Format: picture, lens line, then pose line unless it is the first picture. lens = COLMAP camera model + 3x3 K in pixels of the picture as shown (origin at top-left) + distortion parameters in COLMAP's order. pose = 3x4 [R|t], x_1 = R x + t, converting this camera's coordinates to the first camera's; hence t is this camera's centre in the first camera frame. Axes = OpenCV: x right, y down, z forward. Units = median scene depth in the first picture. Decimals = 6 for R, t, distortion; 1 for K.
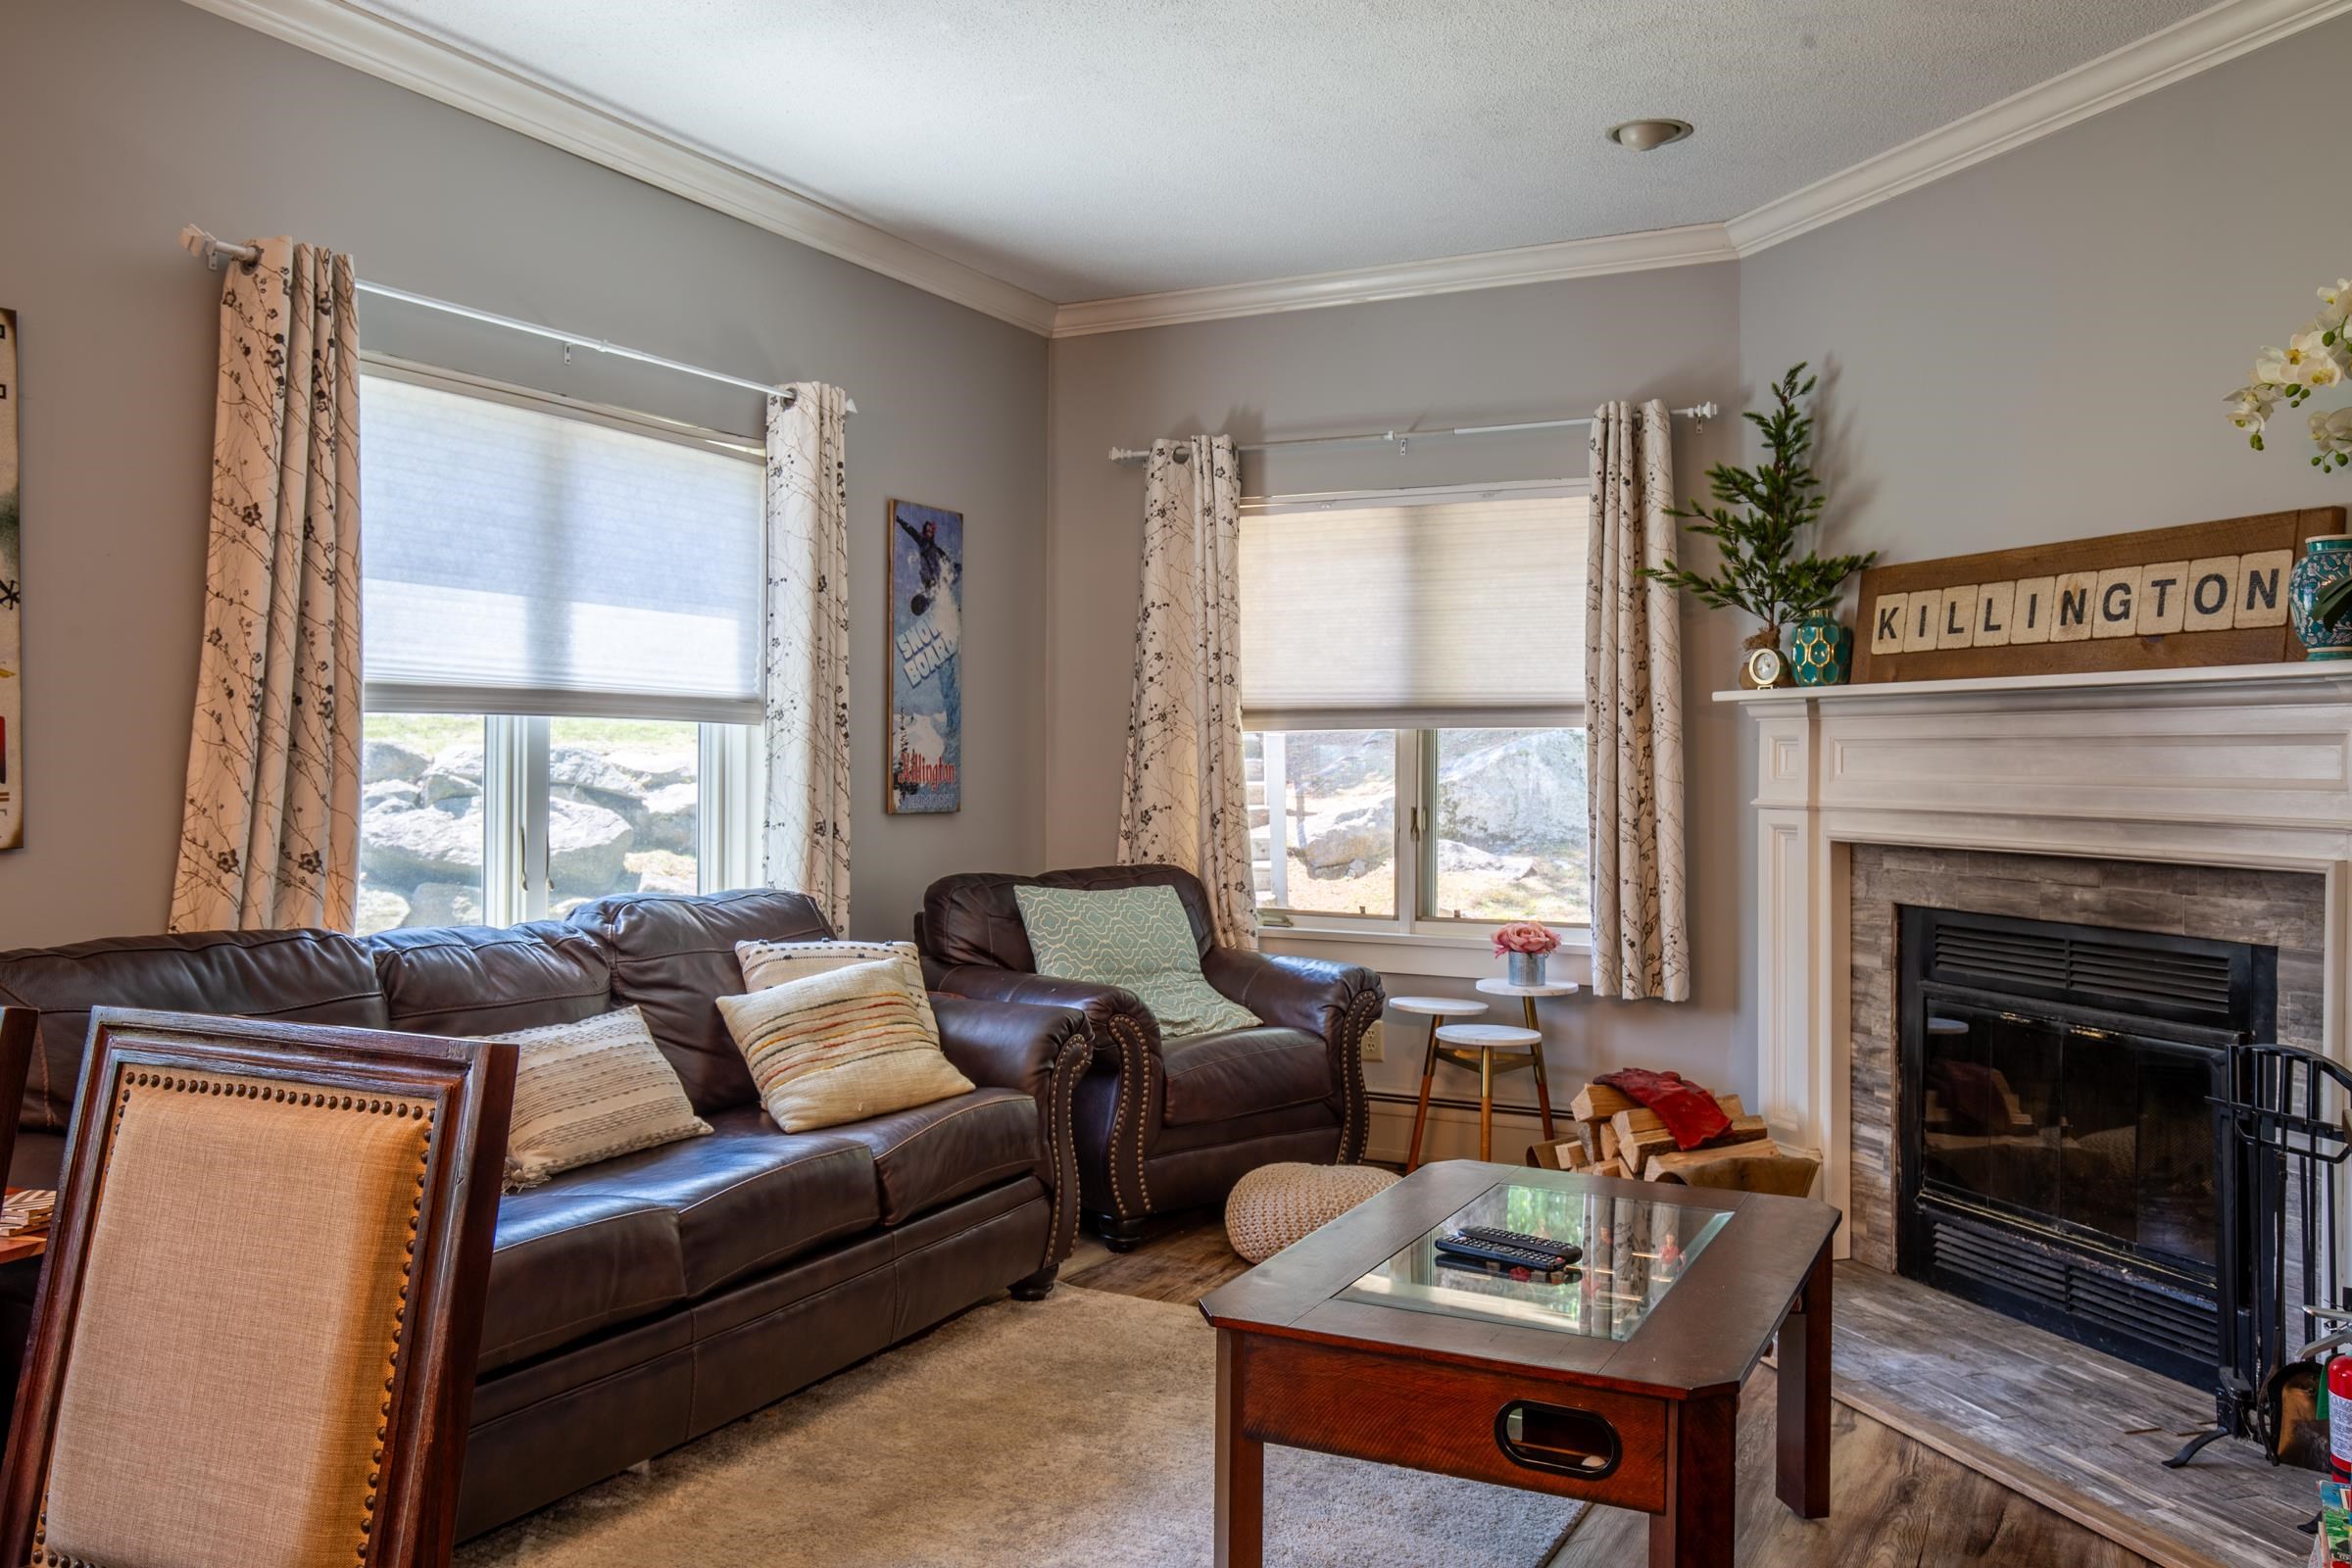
lens RADIAL K [[1867.3, 0, 1158.2], [0, 1867.3, 762.3], [0, 0, 1]] dist [0.010324, 0.022557]
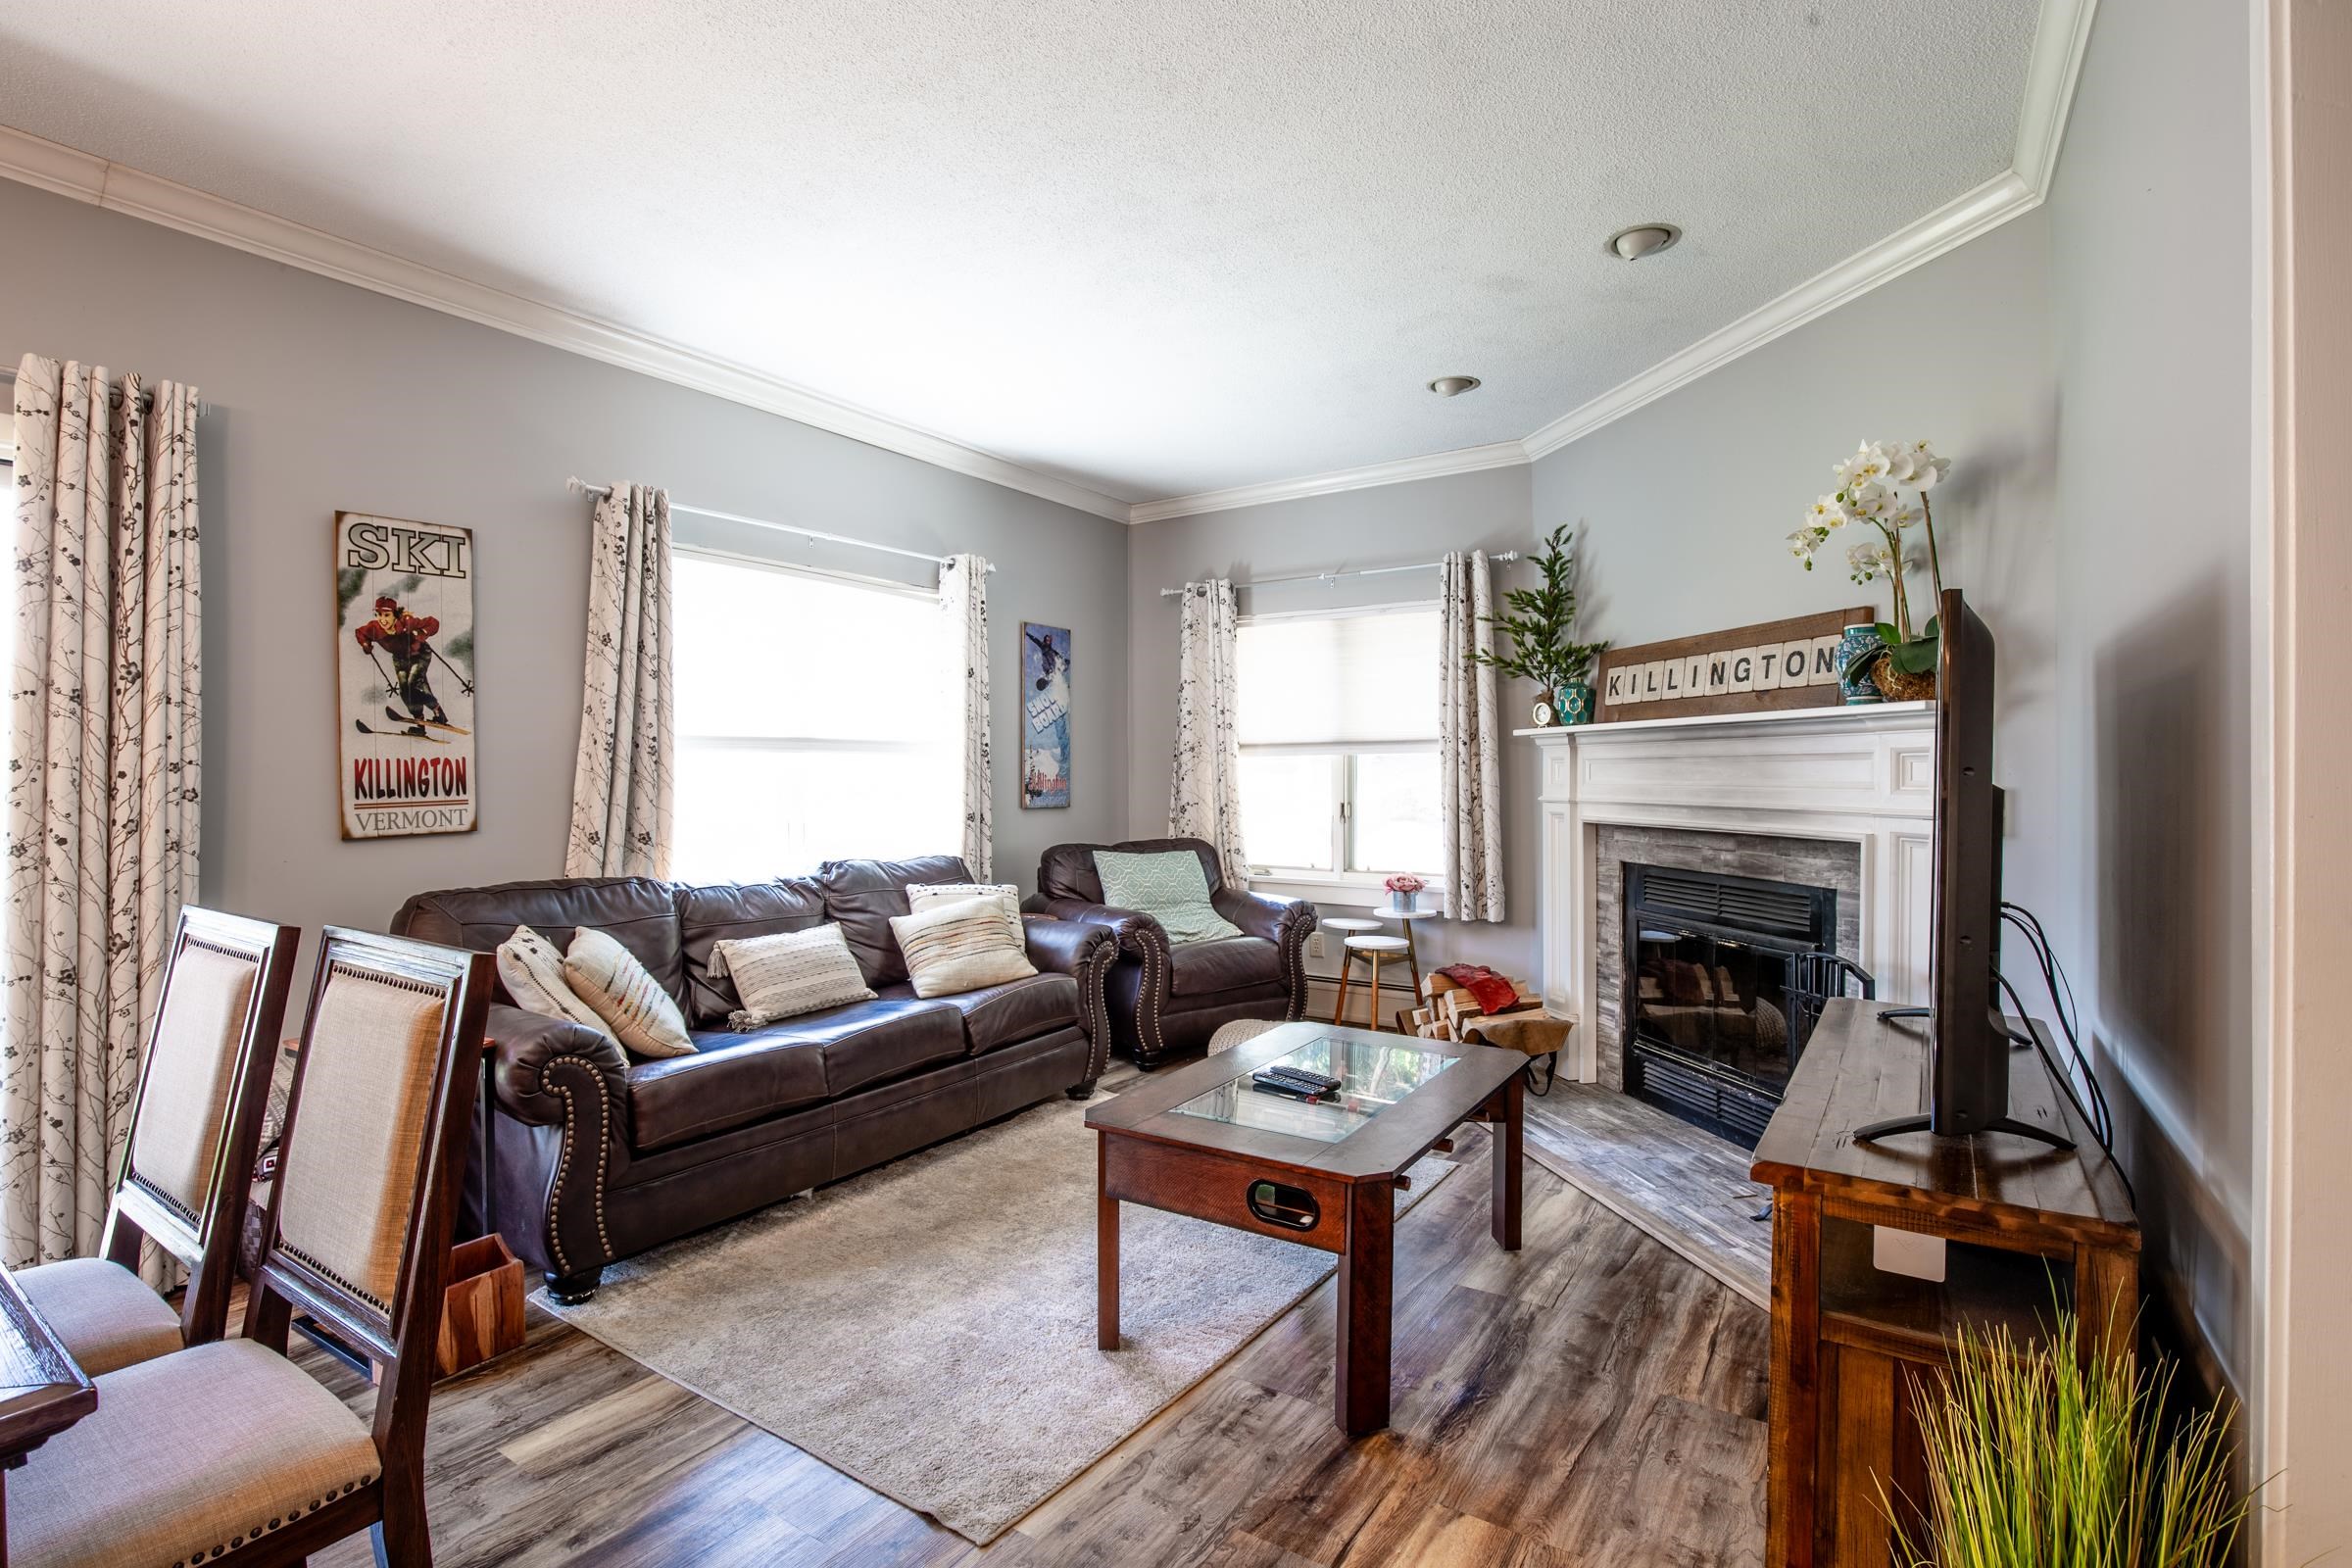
lens RADIAL K [[1091.1, 0, 1167.0], [0, 1091.1, 775.1], [0, 0, 1]] dist [-0.031626, 0.003964]
pose [[0.994243, -0.008529, -0.106812, 0.112759], [0.008430, 0.999964, -0.001379, -0.000027], [0.106820, 0.000471, 0.994278, 0.041917]]
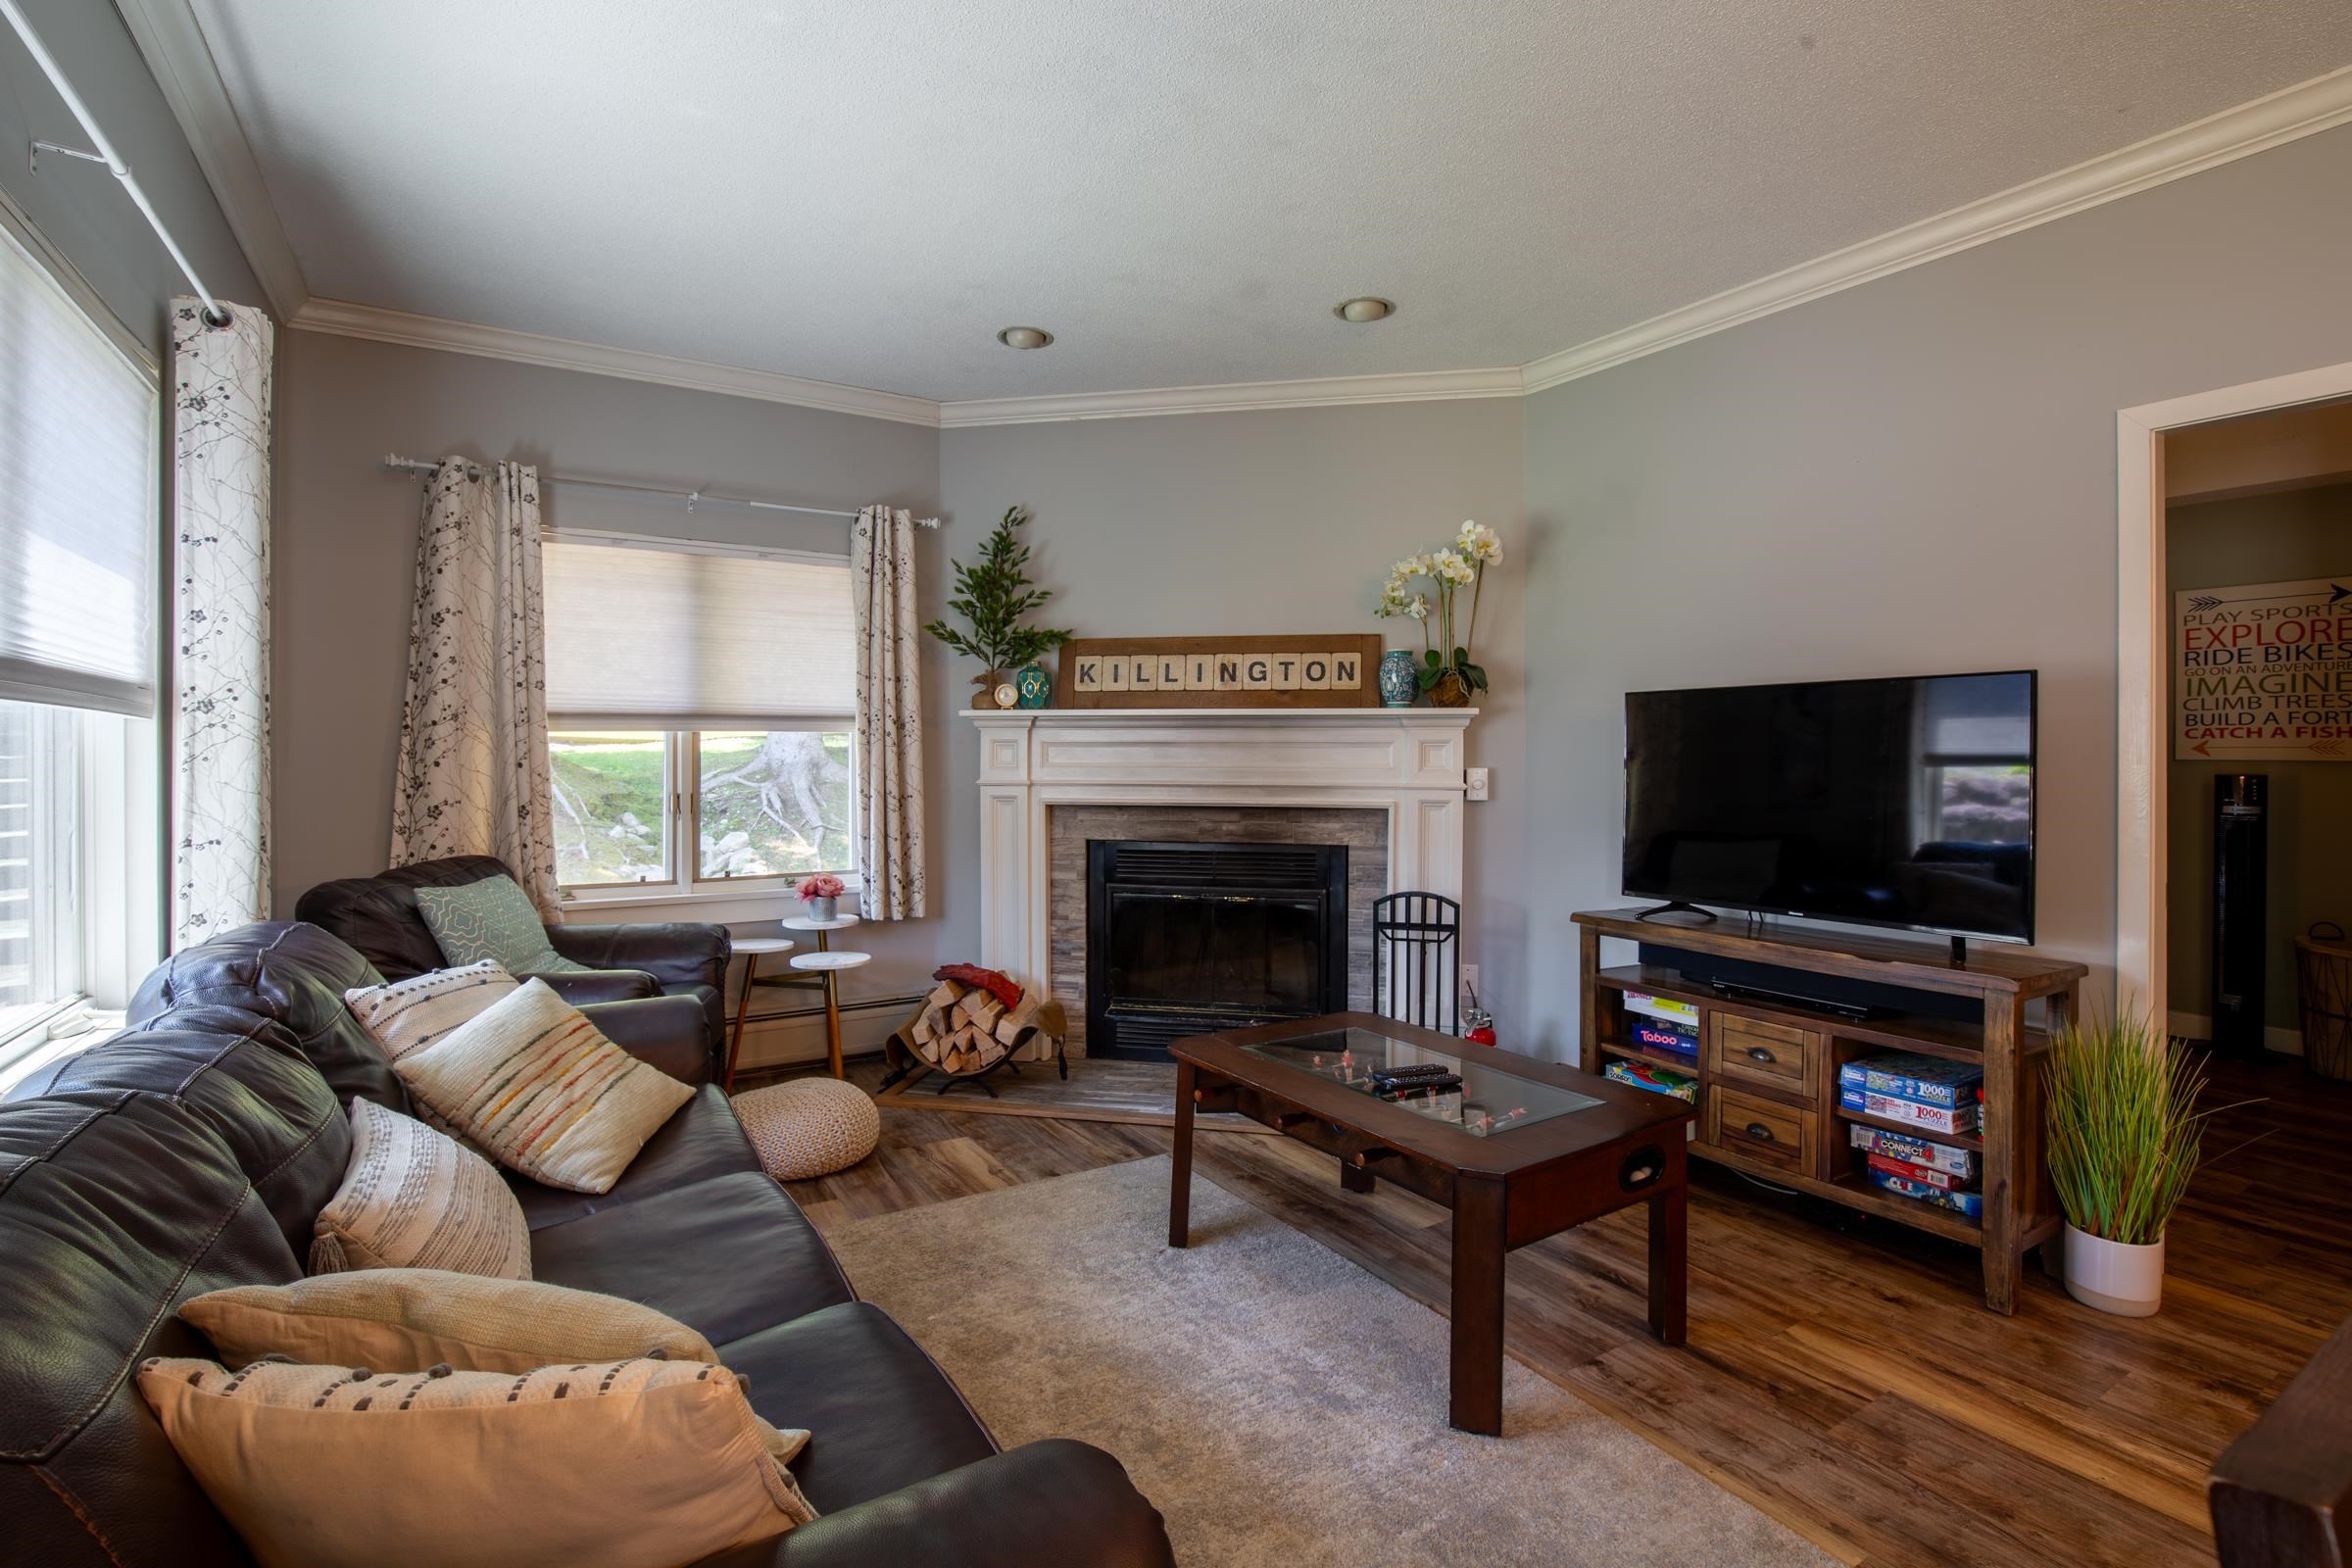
lens RADIAL K [[1091.1, 0, 1163.0], [0, 1091.1, 764.6], [0, 0, 1]] dist [-0.031626, 0.003964]
pose [[0.512422, -0.013597, 0.858626, -0.429038], [0.003137, 0.999898, 0.013963, -0.006050], [-0.858728, -0.004462, 0.512412, 0.454935]]
